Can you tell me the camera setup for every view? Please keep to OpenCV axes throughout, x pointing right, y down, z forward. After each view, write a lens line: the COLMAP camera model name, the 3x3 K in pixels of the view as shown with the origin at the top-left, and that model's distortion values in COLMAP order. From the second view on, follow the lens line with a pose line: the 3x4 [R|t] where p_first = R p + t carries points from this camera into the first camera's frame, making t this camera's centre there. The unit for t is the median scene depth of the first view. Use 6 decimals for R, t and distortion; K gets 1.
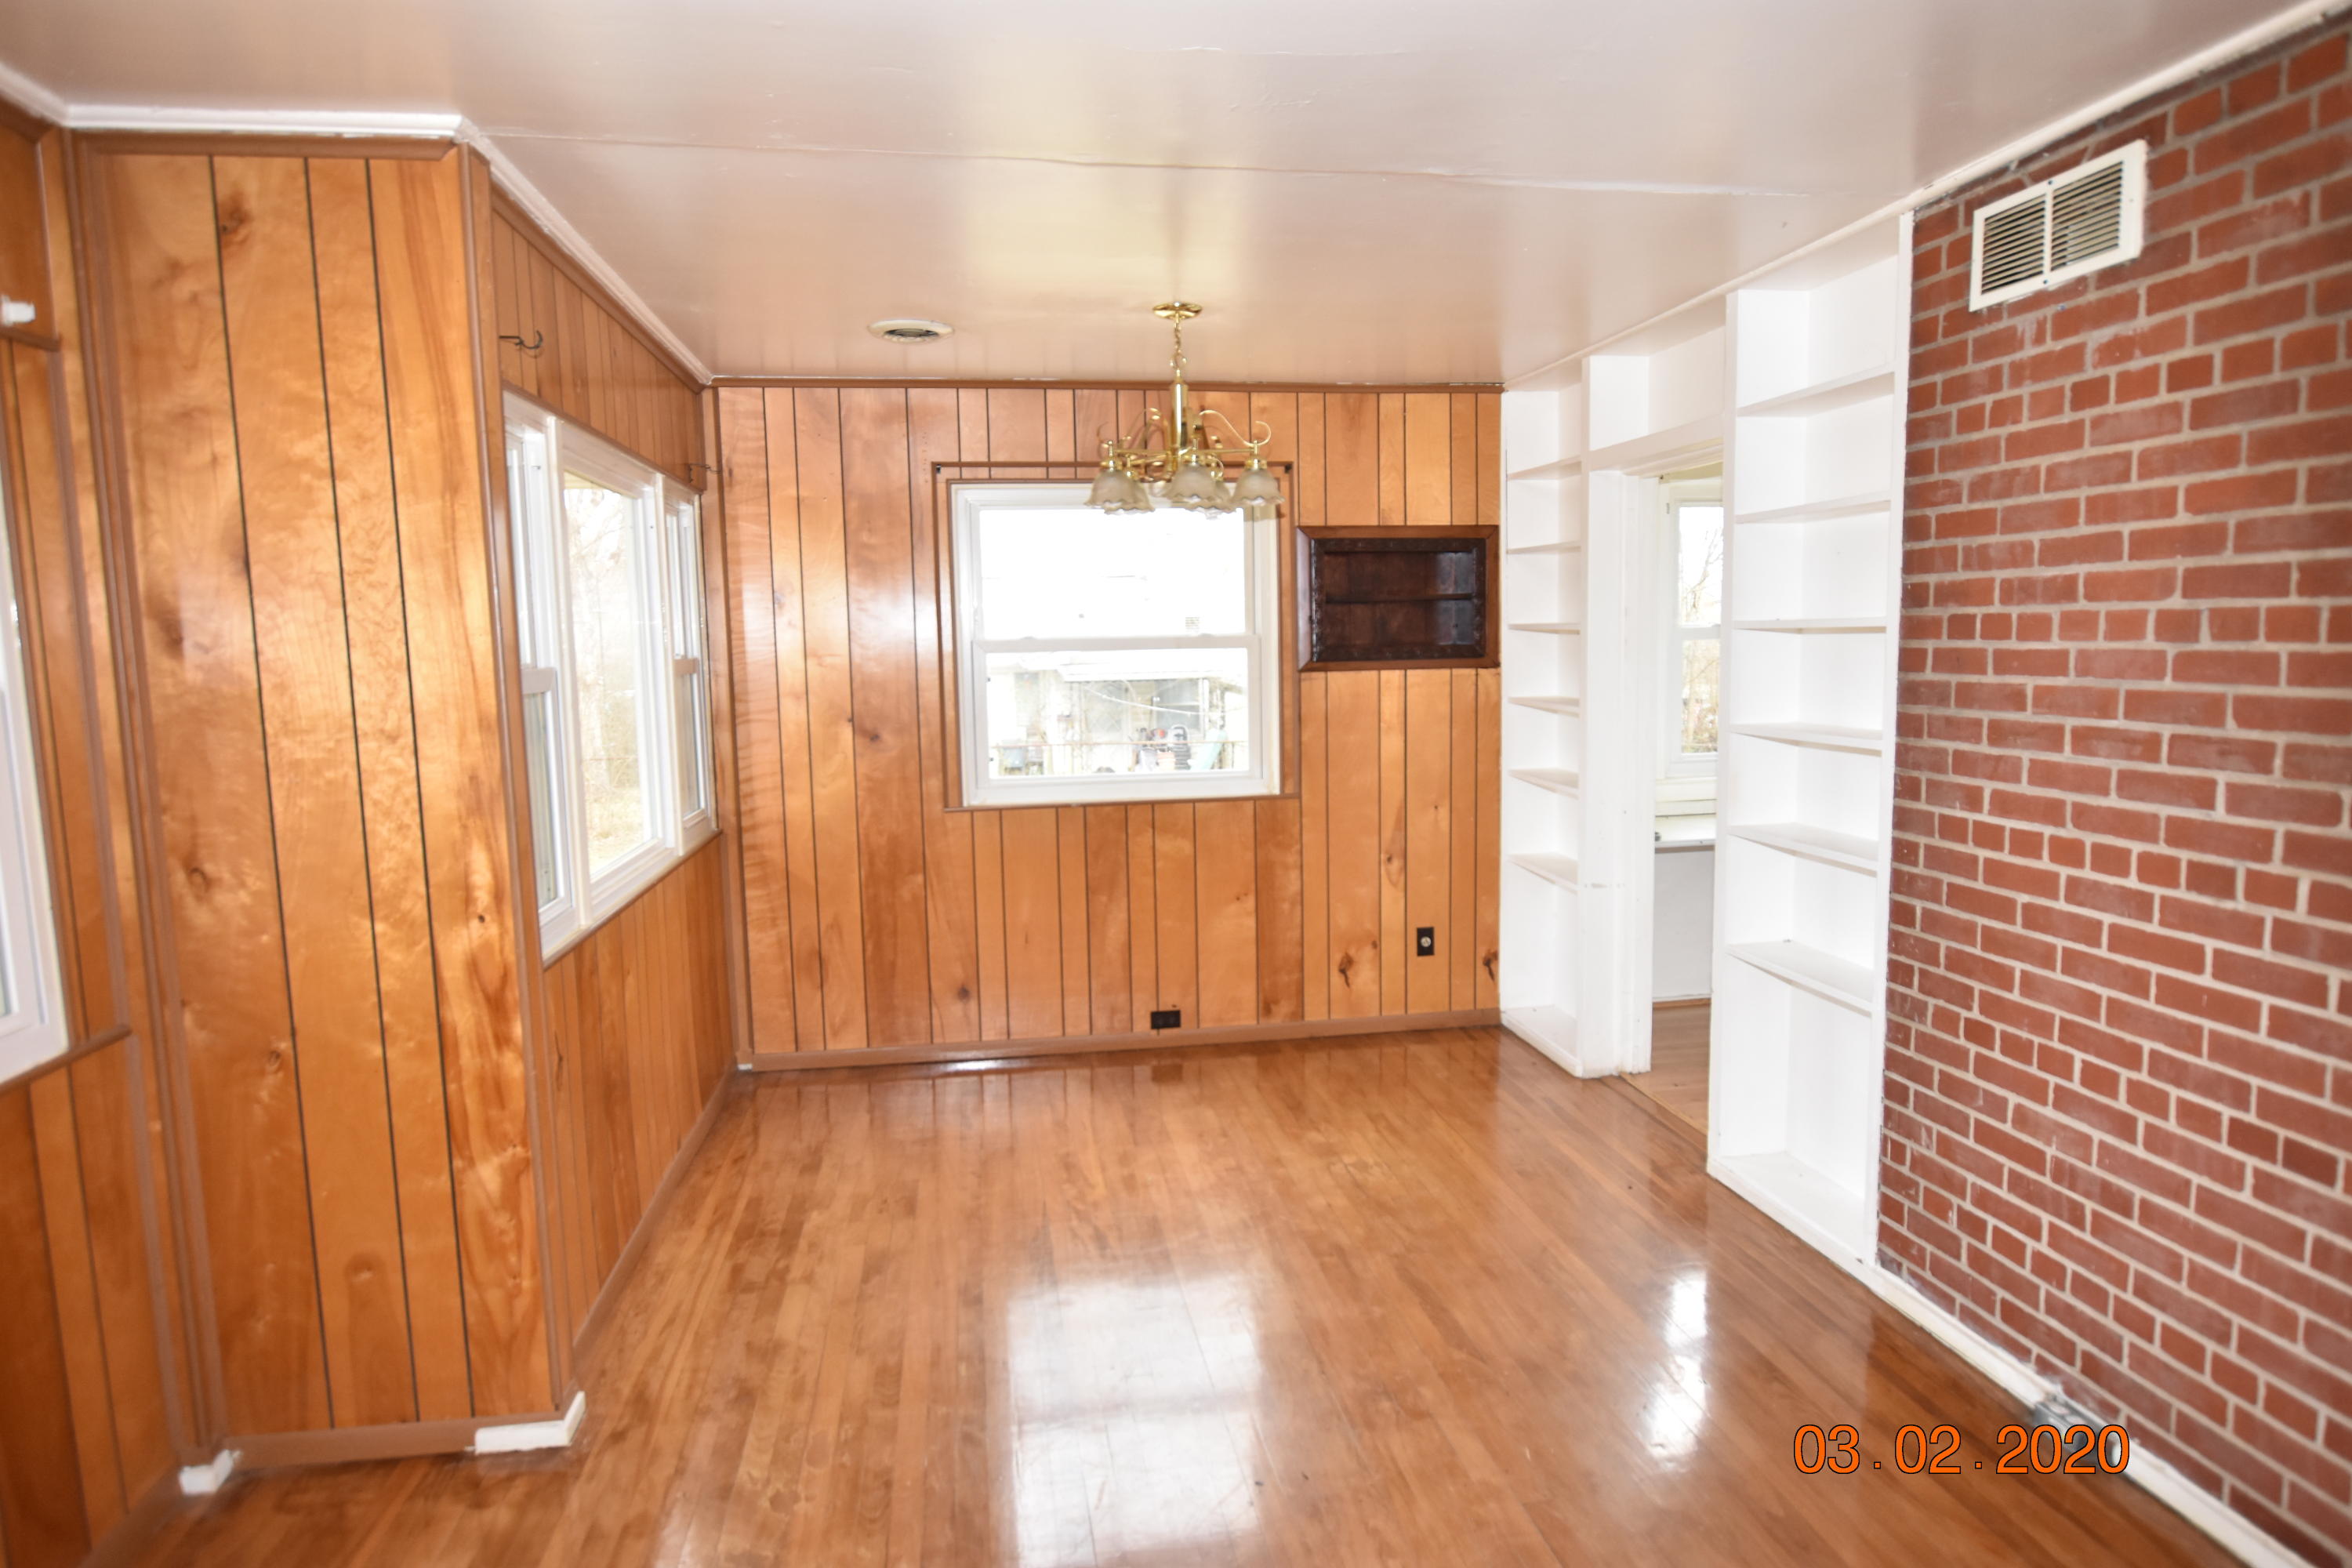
lens RADIAL K [[1373.6, 0, 1181.6], [0, 1373.6, 785.1], [0, 0, 1]] dist [-0.005980, 0.000545]
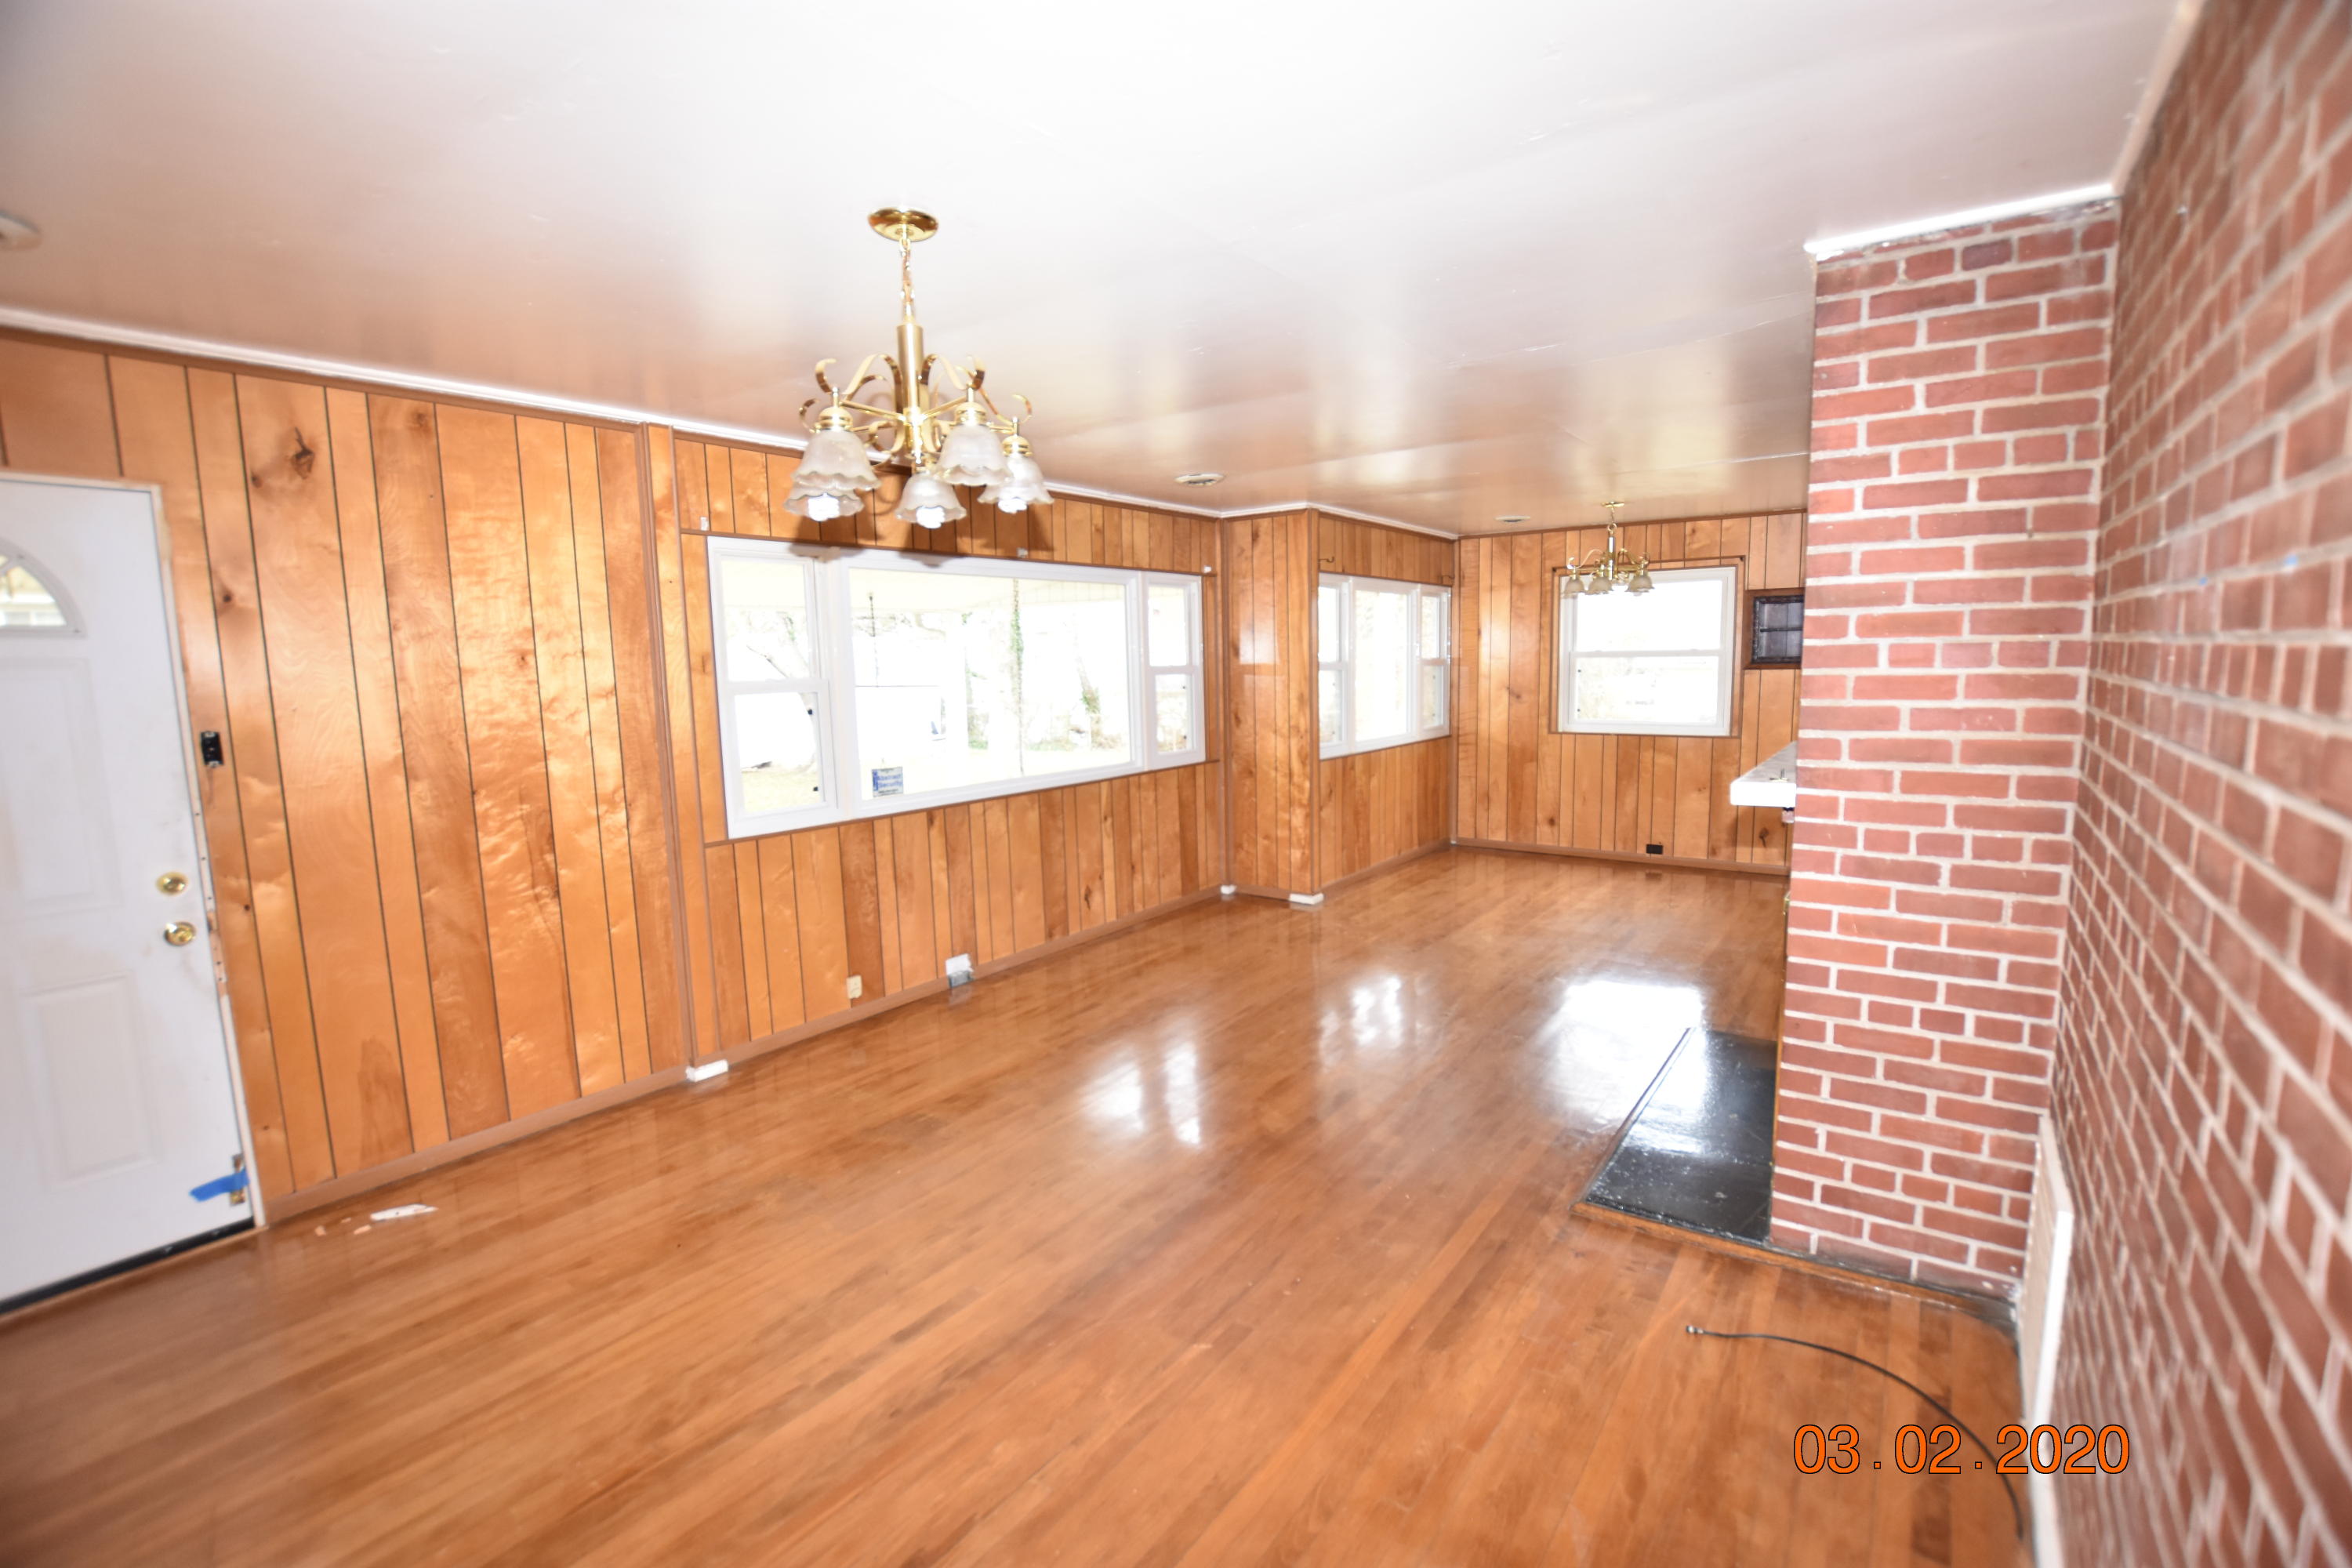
lens RADIAL K [[1015.2, 0, 1177.0], [0, 1015.2, 786.6], [0, 0, 1]] dist [-0.027482, 0.001748]
pose [[0.692868, 0.097477, -0.714445, 0.548002], [-0.072576, 0.995216, 0.065401, 0.040637], [0.717403, 0.006537, 0.696628, -0.484383]]
